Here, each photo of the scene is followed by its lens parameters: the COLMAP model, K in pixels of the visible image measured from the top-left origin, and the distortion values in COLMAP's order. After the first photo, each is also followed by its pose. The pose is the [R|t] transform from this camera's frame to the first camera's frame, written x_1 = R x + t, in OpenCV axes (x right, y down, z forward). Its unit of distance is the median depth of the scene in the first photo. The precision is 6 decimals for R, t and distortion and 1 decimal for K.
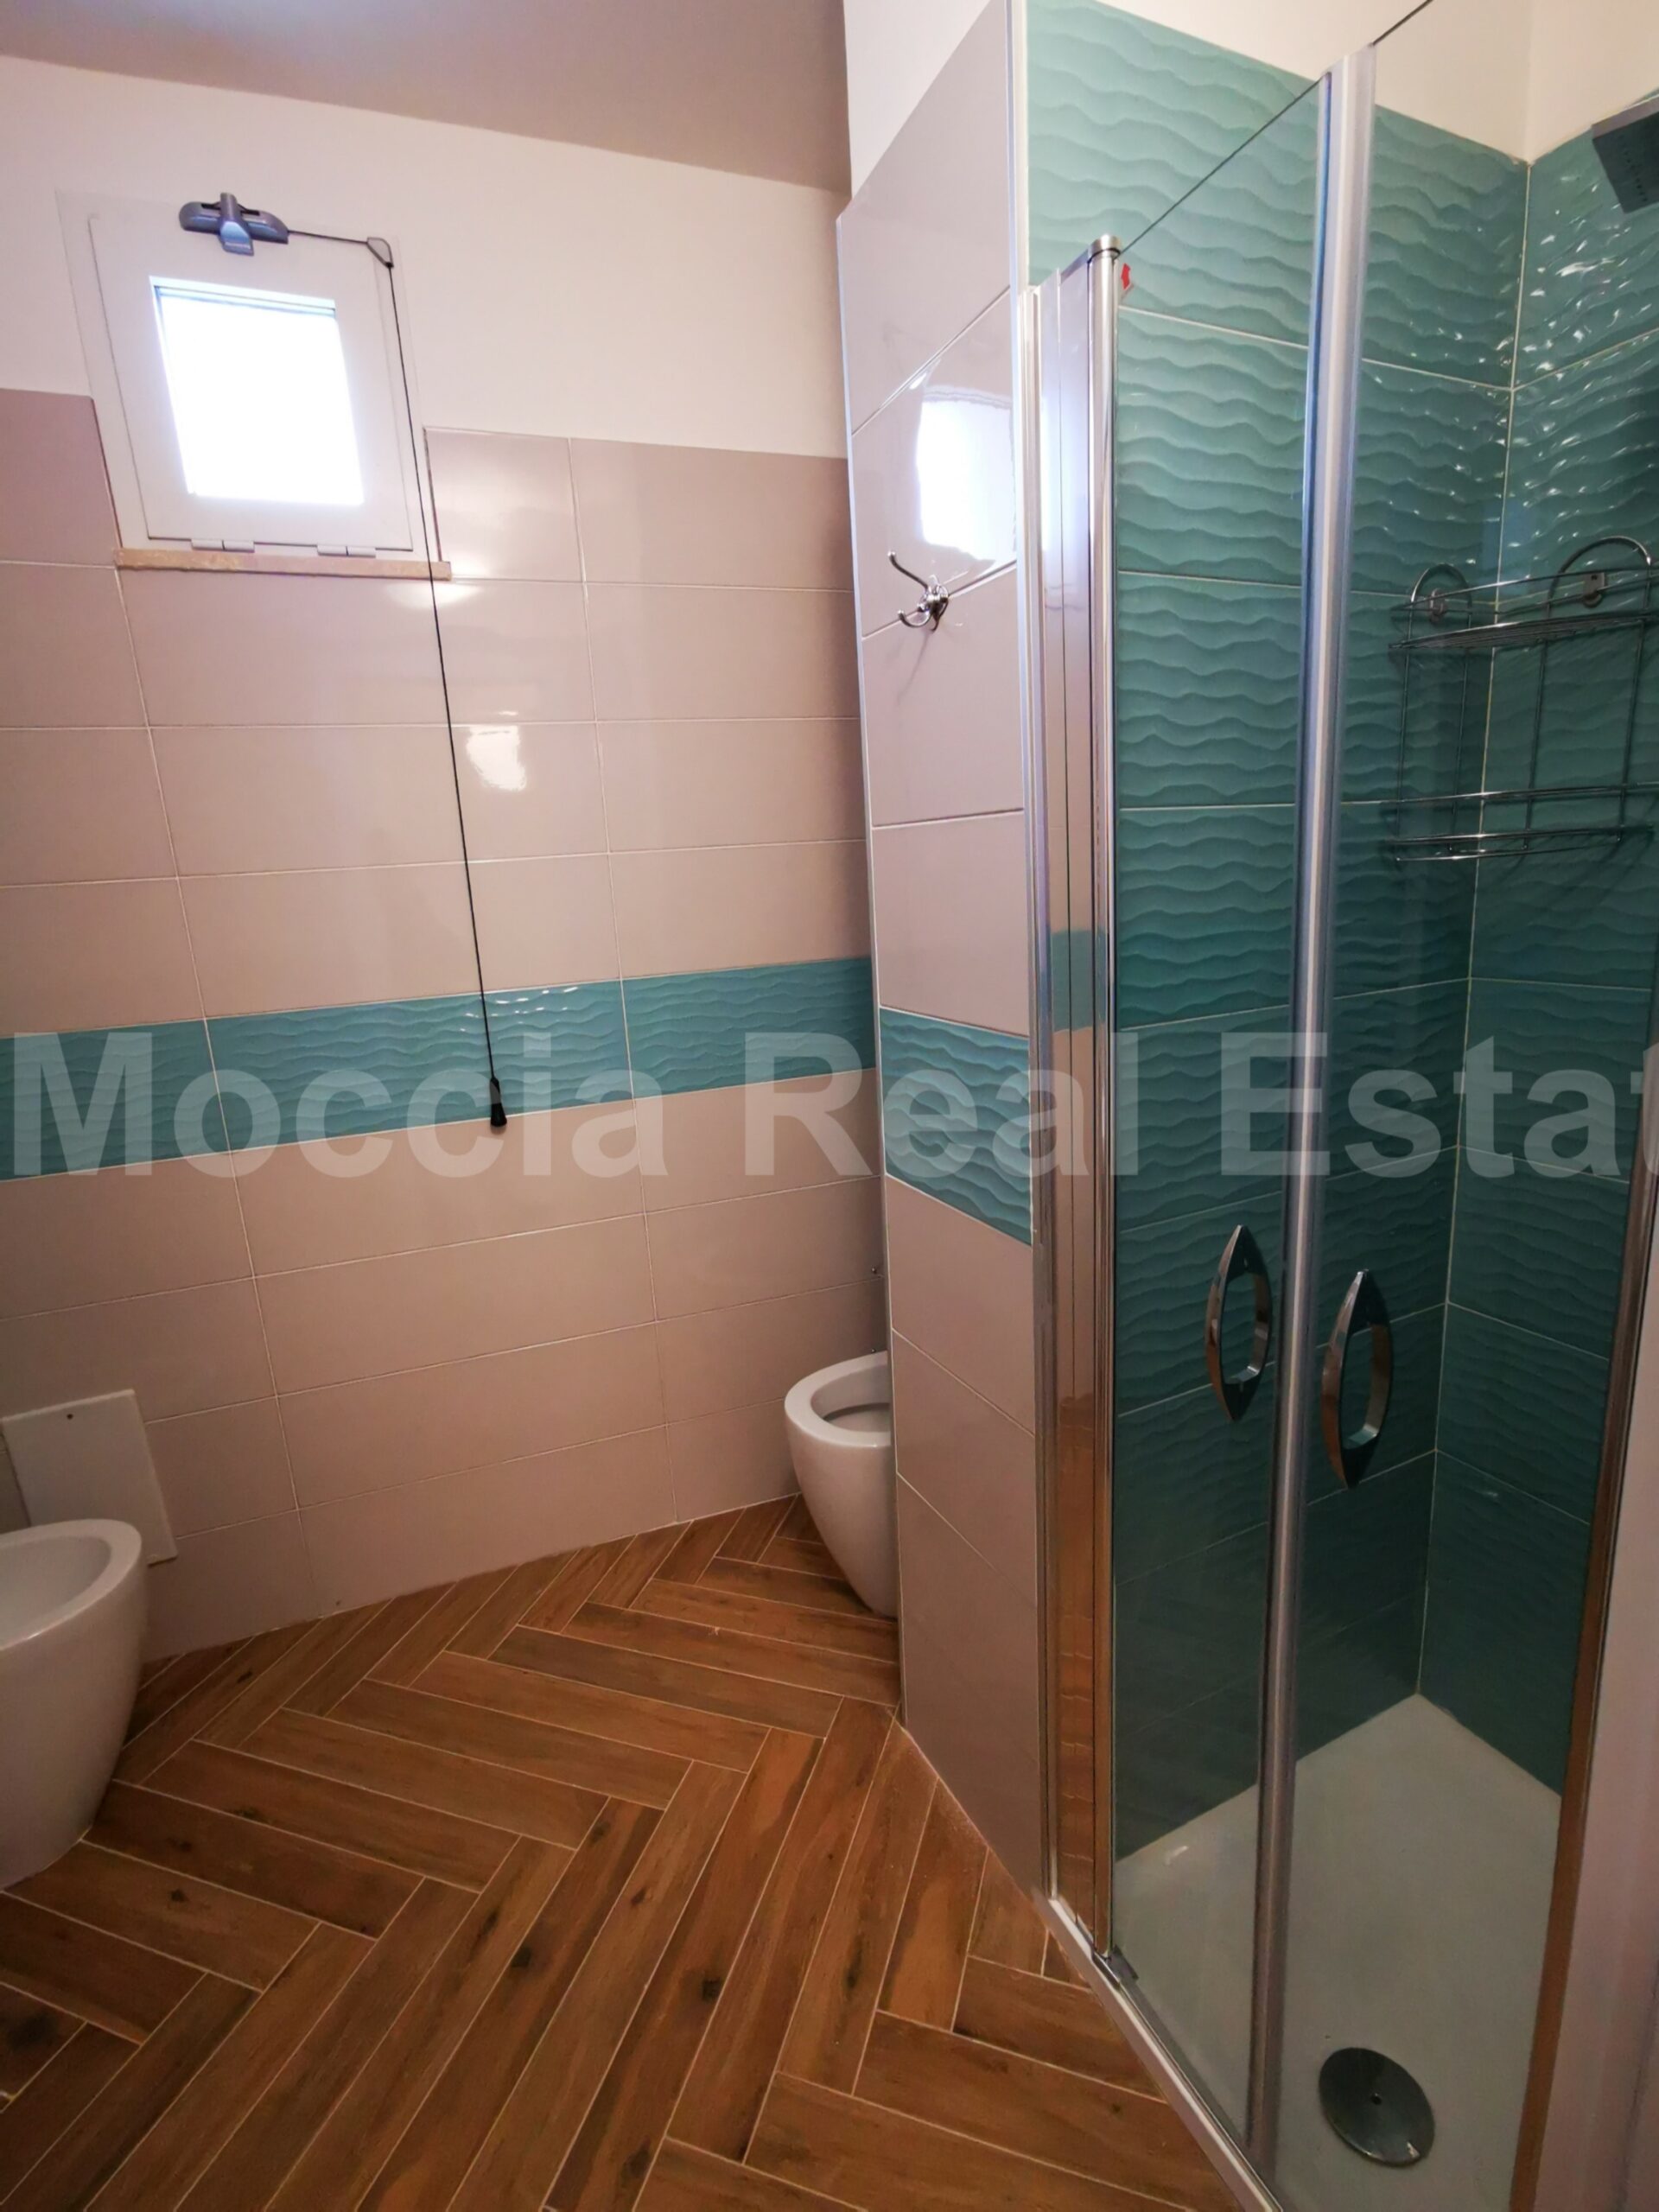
lens RADIAL K [[1060.5, 0, 819.4], [0, 1060.5, 1117.3], [0, 0, 1]] dist [-0.010166, 0.015836]
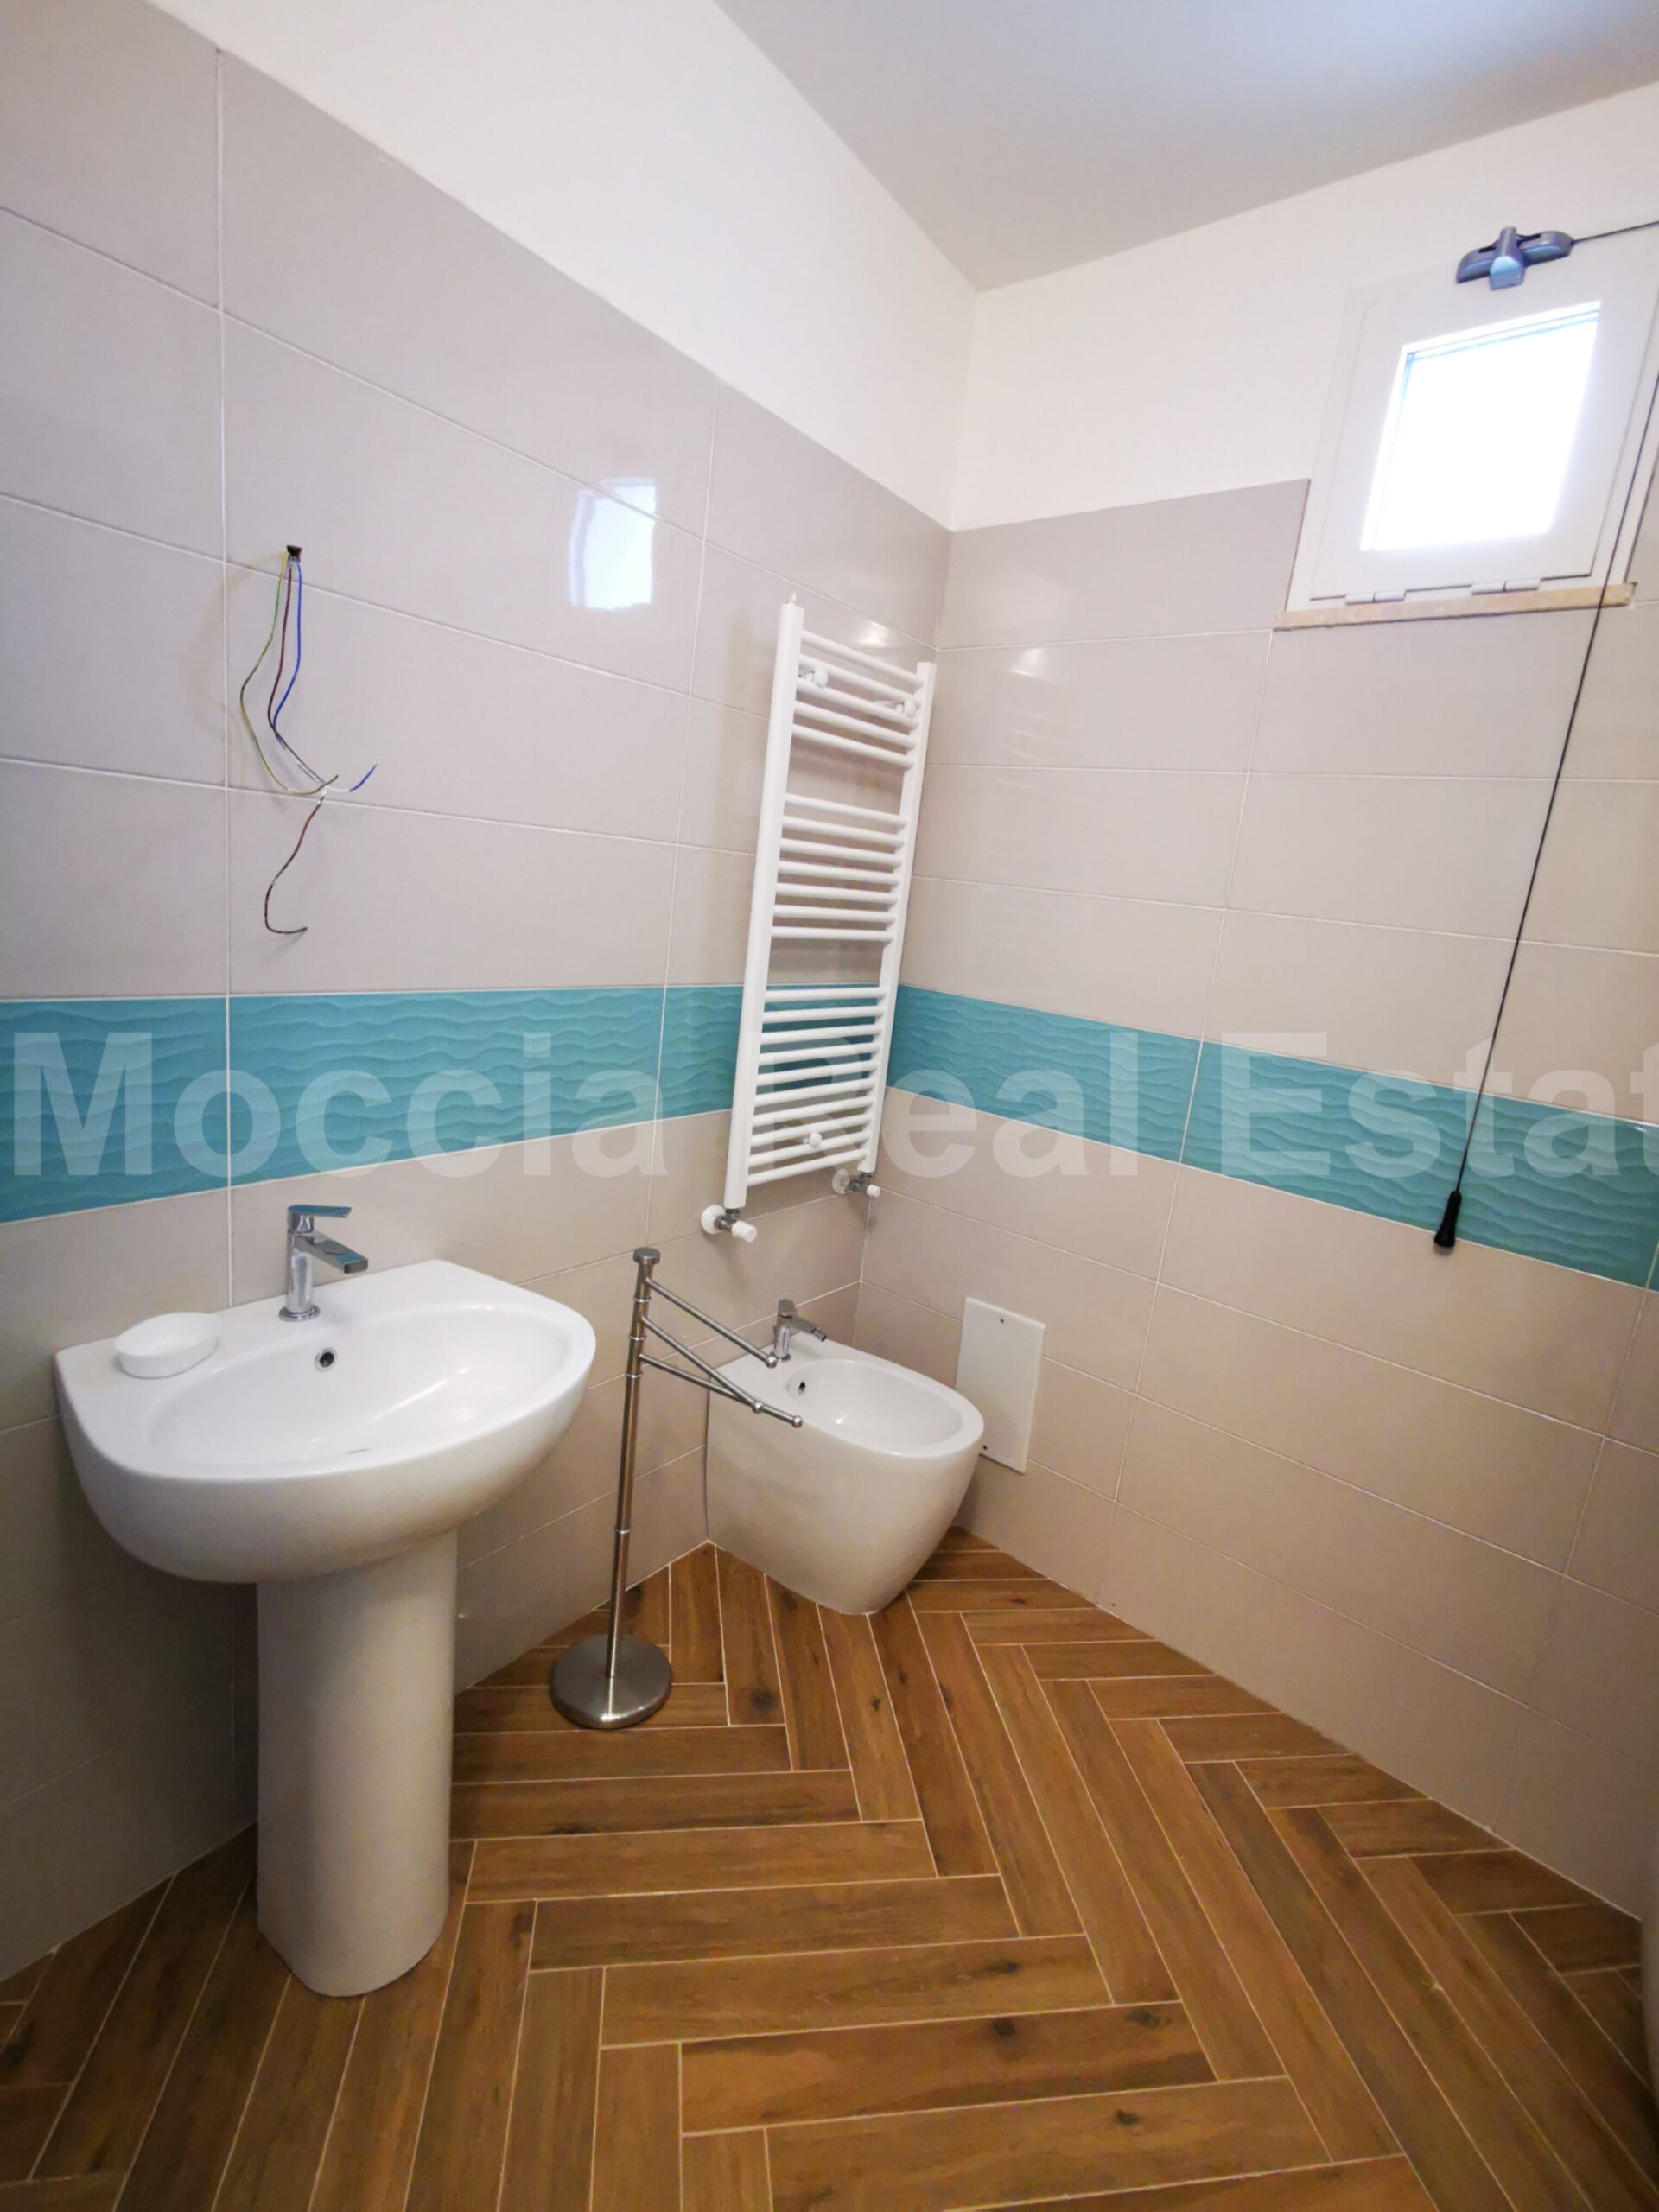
lens RADIAL K [[1060.5, 0, 833.7], [0, 1060.5, 1110.3], [0, 0, 1]] dist [-0.010166, 0.015836]
pose [[0.460302, 0.293710, -0.837768, 0.182738], [-0.334059, 0.931630, 0.143072, -0.061856], [0.822512, 0.214007, 0.526948, 0.157933]]
